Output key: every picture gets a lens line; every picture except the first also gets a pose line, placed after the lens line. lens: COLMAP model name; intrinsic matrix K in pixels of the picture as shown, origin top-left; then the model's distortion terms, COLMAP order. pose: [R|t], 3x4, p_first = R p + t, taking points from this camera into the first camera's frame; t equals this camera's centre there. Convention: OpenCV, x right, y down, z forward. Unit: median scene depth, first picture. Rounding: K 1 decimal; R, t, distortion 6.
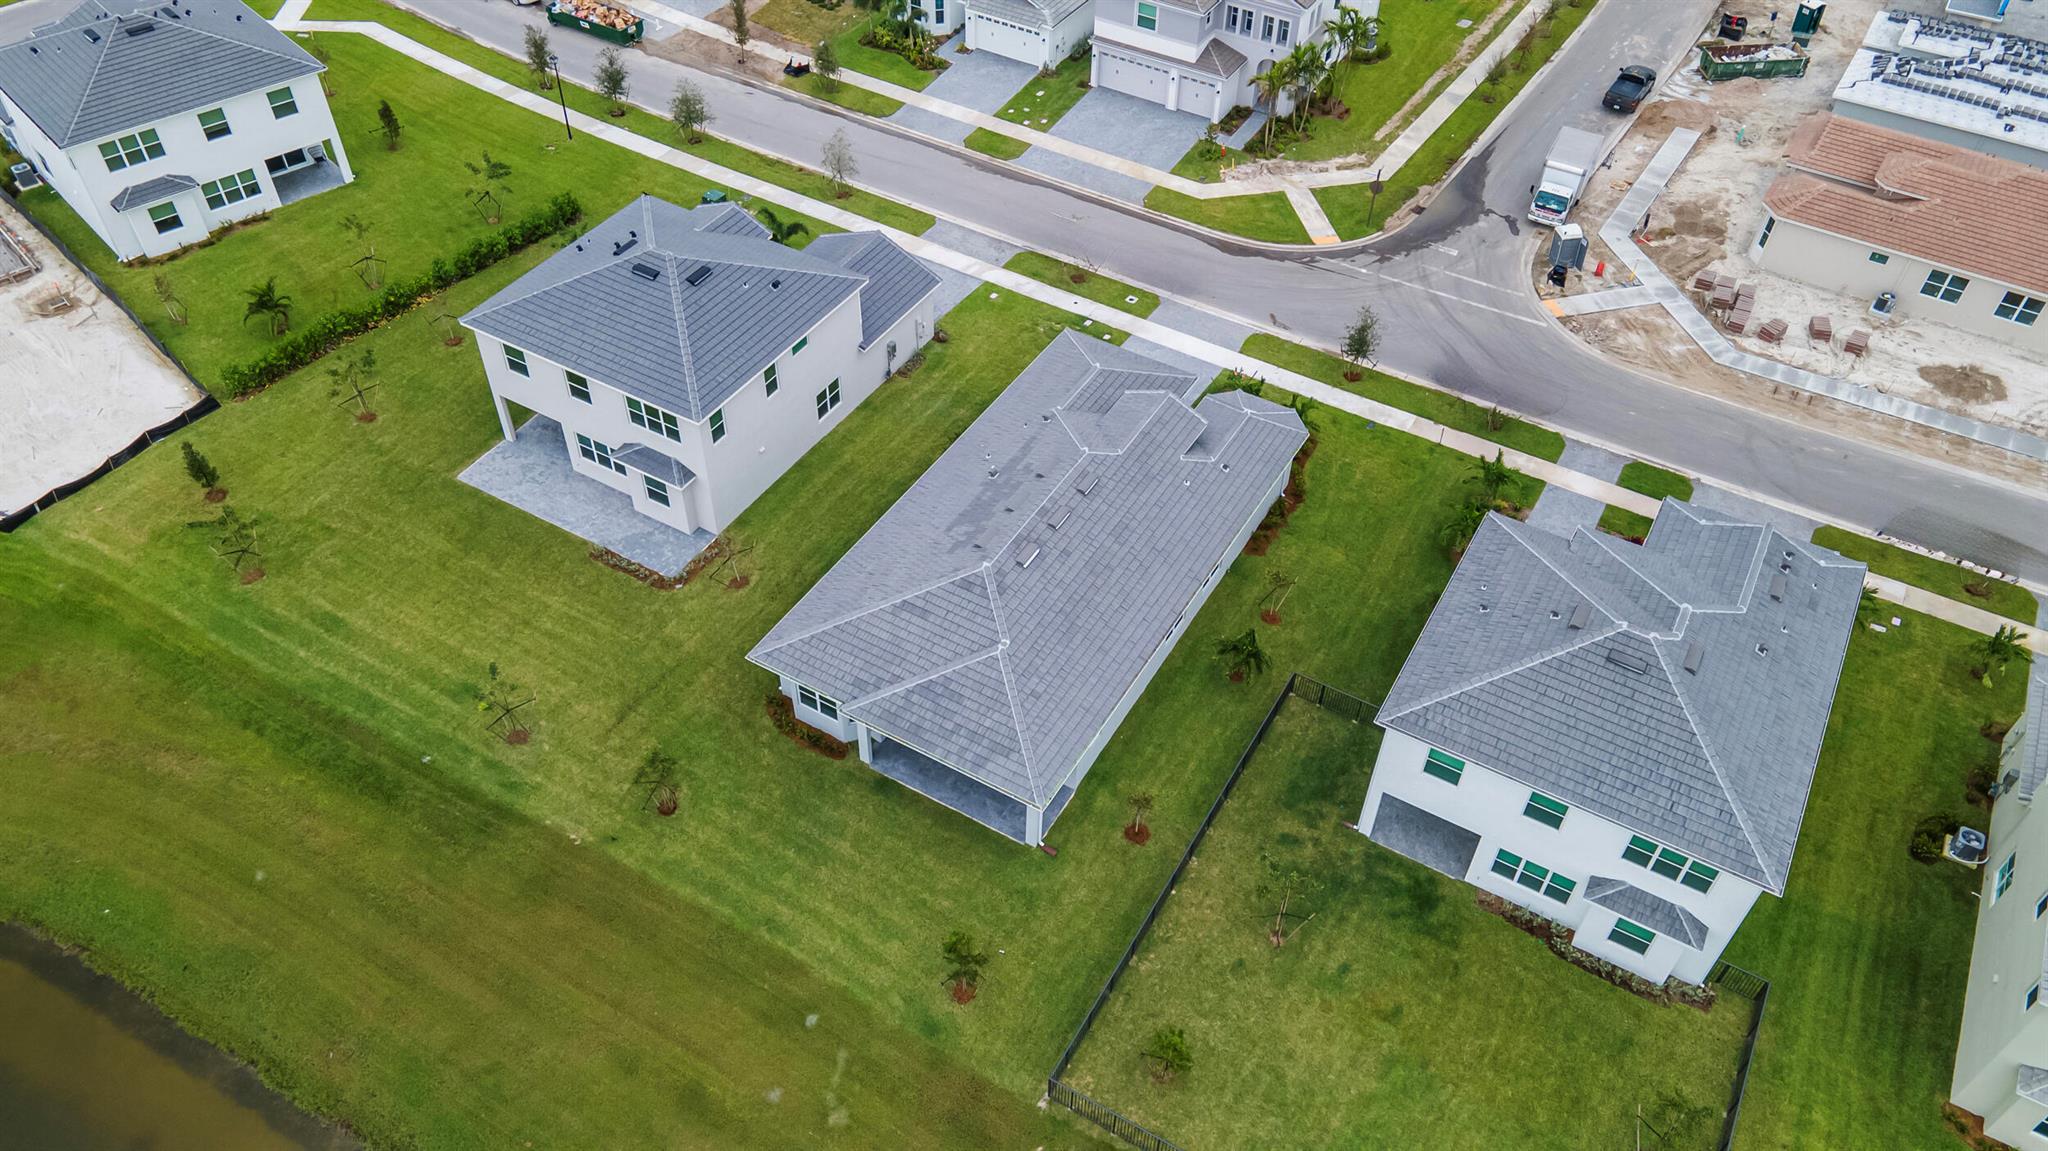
lens RADIAL K [[1455.0, 0, 1034.8], [0, 1455.0, 568.2], [0, 0, 1]] dist [0.029793, 0.030681]
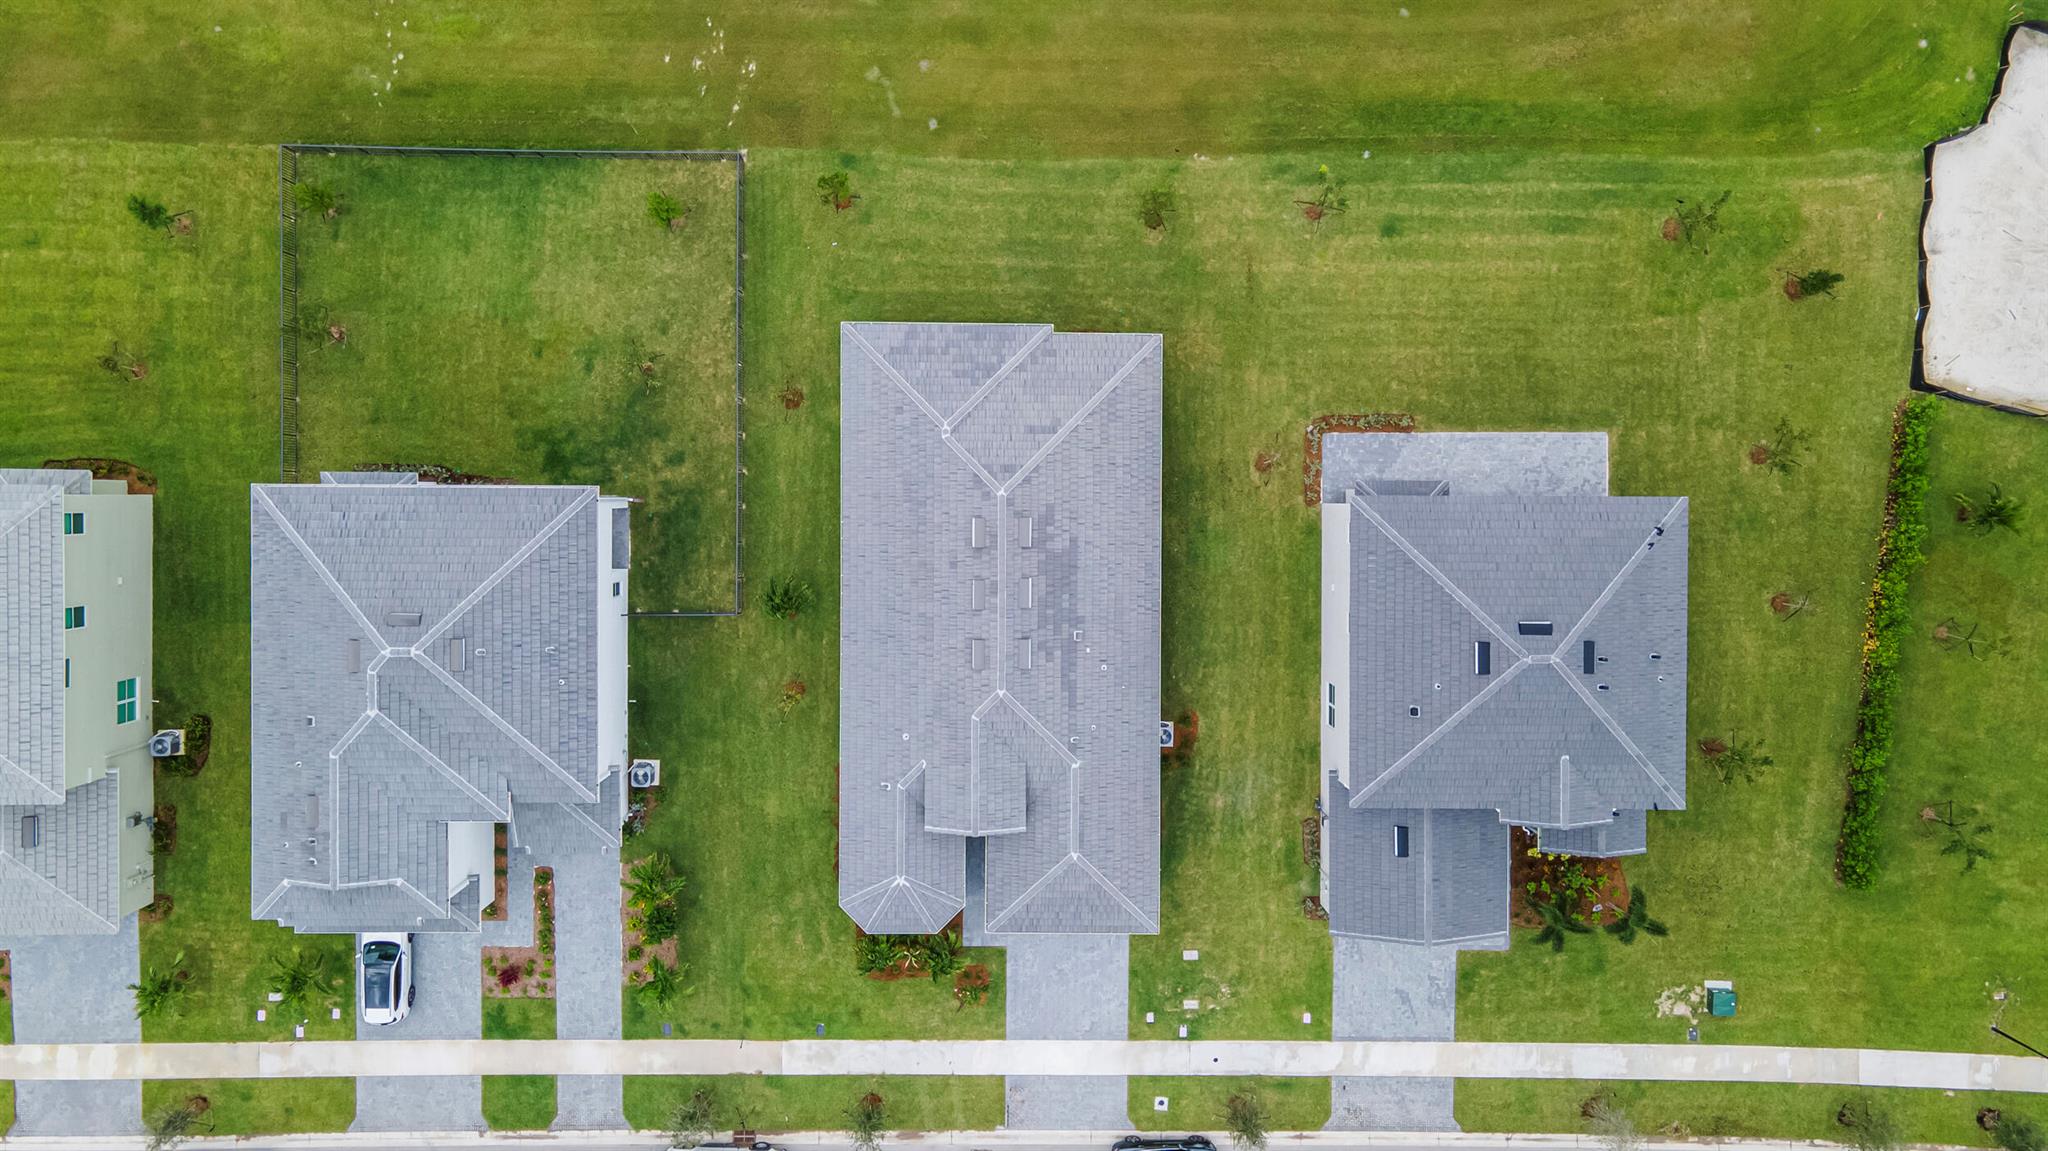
lens RADIAL K [[1455.0, 0, 1034.8], [0, 1455.0, 568.2], [0, 0, 1]] dist [0.029793, 0.030681]
pose [[-0.866290, 0.498590, -0.030819, 0.004773], [-0.384296, -0.625748, 0.678790, -0.756938], [0.319154, 0.599873, 0.733685, 0.279247]]
